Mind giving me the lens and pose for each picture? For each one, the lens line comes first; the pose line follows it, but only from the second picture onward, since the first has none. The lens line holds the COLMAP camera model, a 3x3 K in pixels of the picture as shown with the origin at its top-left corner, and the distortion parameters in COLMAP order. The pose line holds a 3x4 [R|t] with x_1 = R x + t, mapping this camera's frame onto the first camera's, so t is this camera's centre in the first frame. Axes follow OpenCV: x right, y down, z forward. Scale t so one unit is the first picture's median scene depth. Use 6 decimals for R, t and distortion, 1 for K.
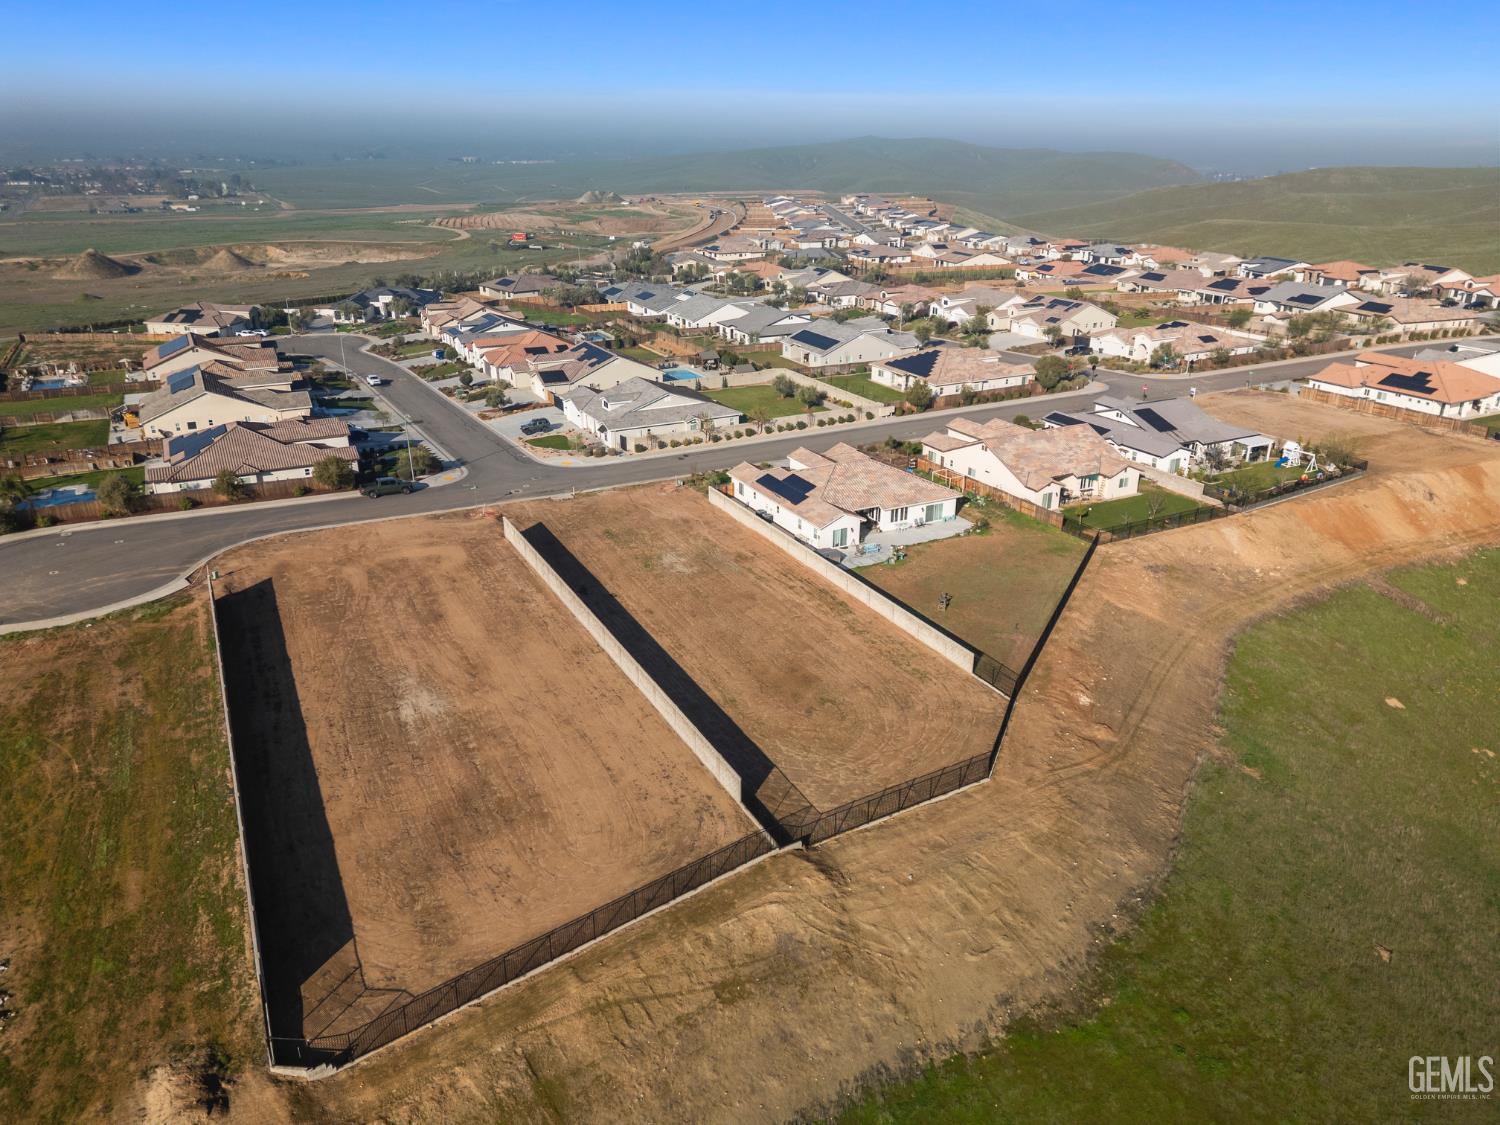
lens RADIAL K [[1041.7, 0, 751.6], [0, 1041.7, 567.1], [0, 0, 1]] dist [0.089786, -0.094012]
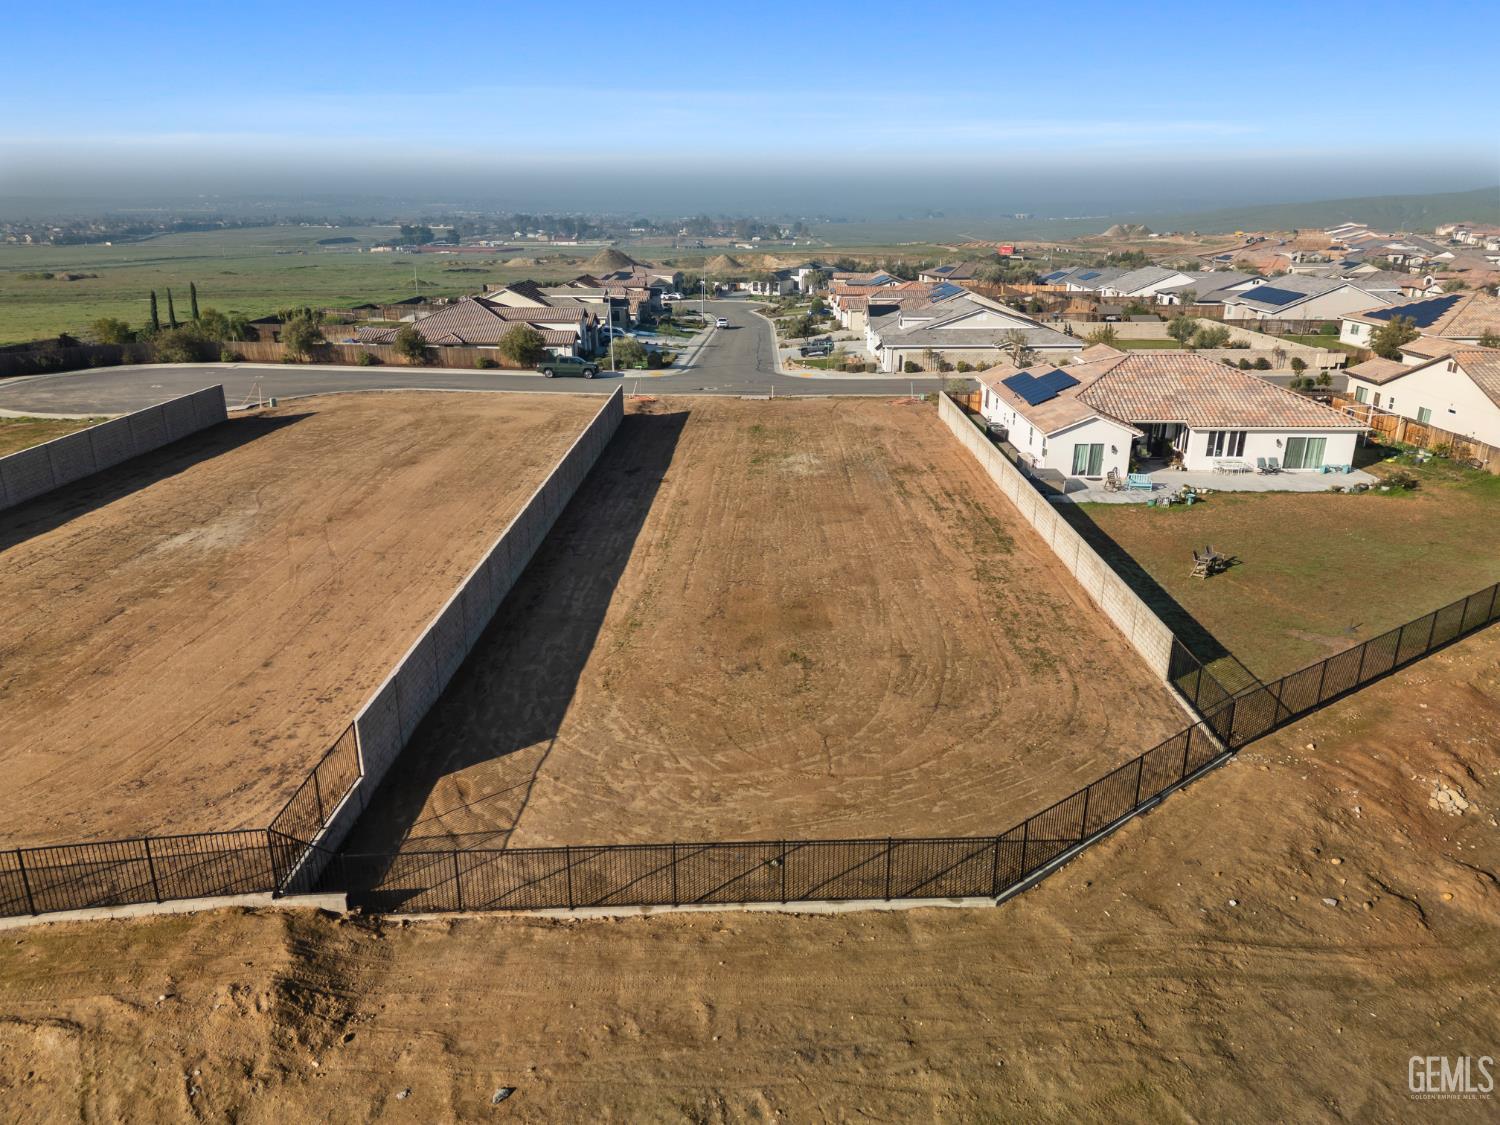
lens RADIAL K [[1041.7, 0, 751.6], [0, 1041.7, 567.1], [0, 0, 1]] dist [0.089786, -0.094012]
pose [[0.880192, 0.154989, -0.448598, 0.174851], [-0.179990, 0.983578, -0.013334, 0.064816], [0.439164, 0.092480, 0.893634, 0.374818]]
